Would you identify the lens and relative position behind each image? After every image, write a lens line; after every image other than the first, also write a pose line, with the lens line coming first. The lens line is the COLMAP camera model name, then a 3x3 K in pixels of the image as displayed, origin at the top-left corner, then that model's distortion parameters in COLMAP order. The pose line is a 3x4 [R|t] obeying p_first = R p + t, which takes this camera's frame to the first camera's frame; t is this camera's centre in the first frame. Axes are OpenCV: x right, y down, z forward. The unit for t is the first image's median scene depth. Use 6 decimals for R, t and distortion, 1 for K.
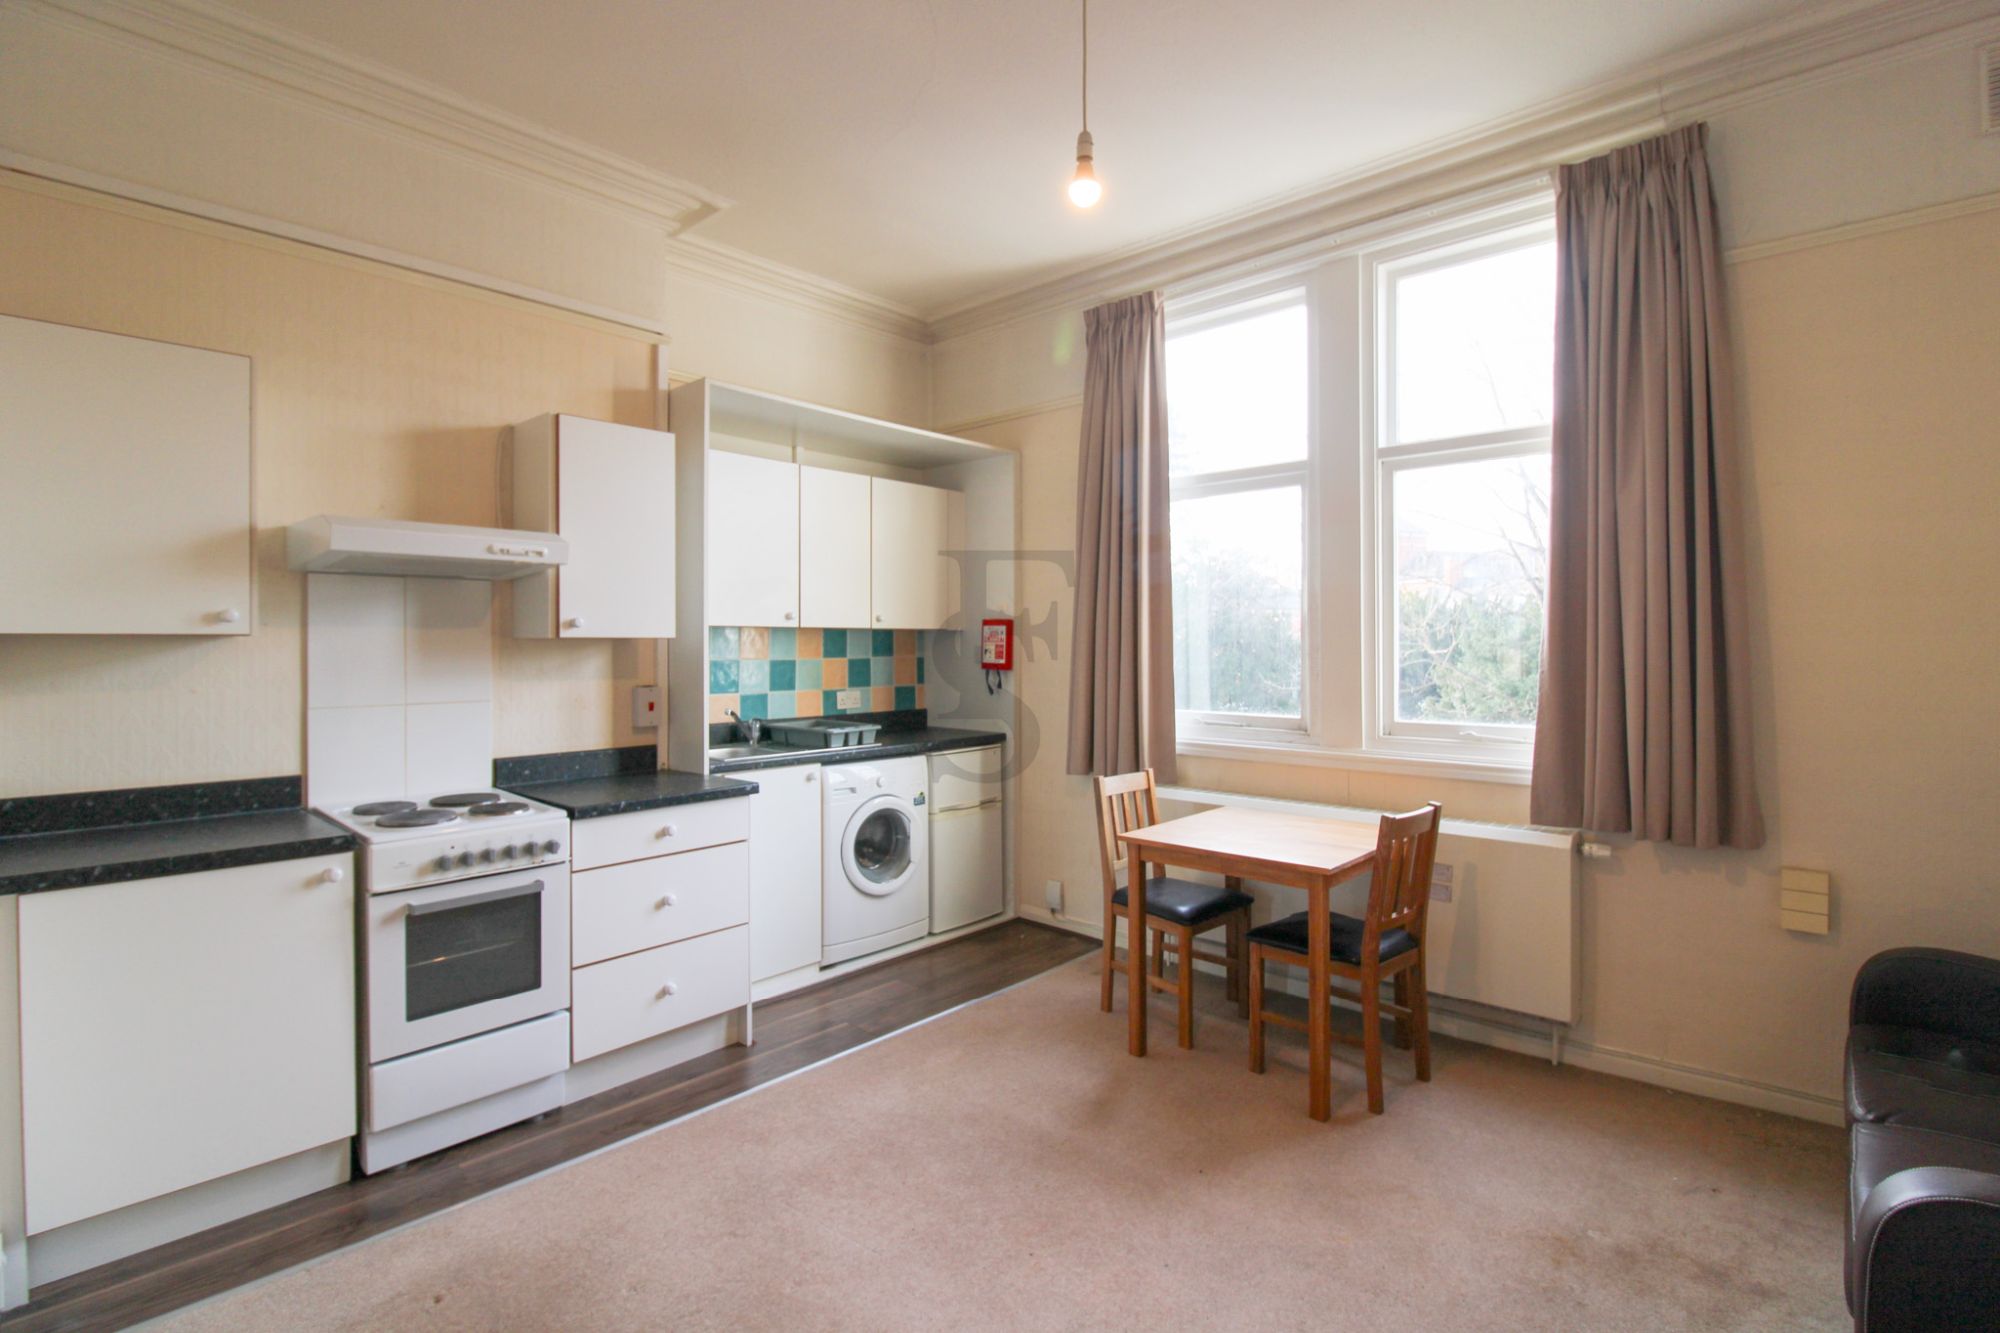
lens RADIAL K [[931.1, 0, 1000.3], [0, 931.1, 658.2], [0, 0, 1]] dist [-0.013348, -0.000357]
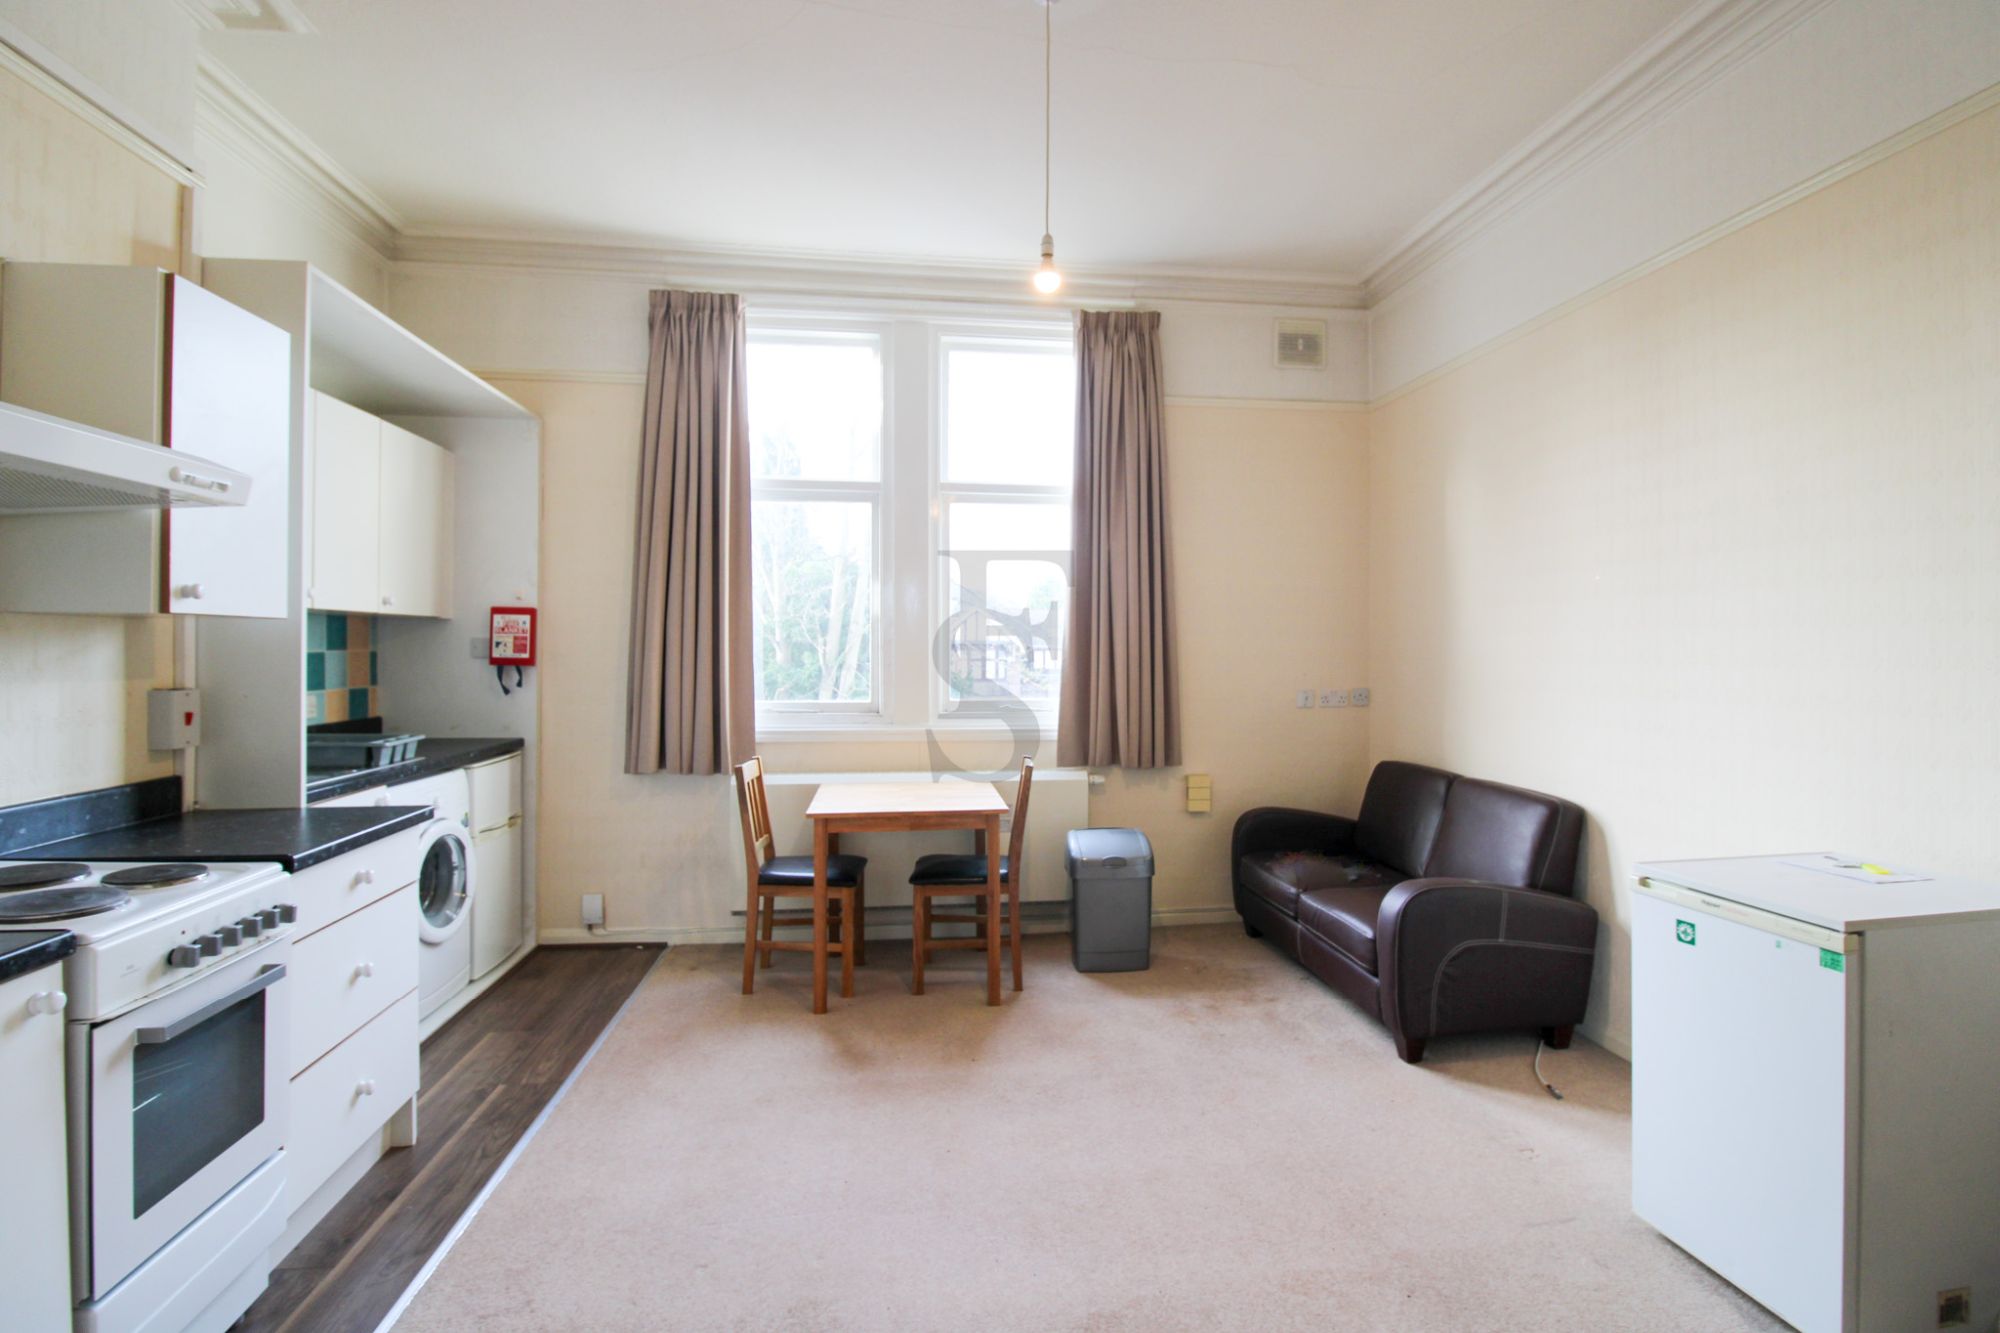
lens RADIAL K [[964.4, 0, 1000.0], [0, 964.4, 666.5], [0, 0, 1]] dist [0.000017, -0.013806]
pose [[0.647786, -0.008625, 0.761773, -0.513456], [0.005493, 0.999963, 0.006651, 0.012706], [-0.761802, -0.000124, 0.647809, 0.094475]]
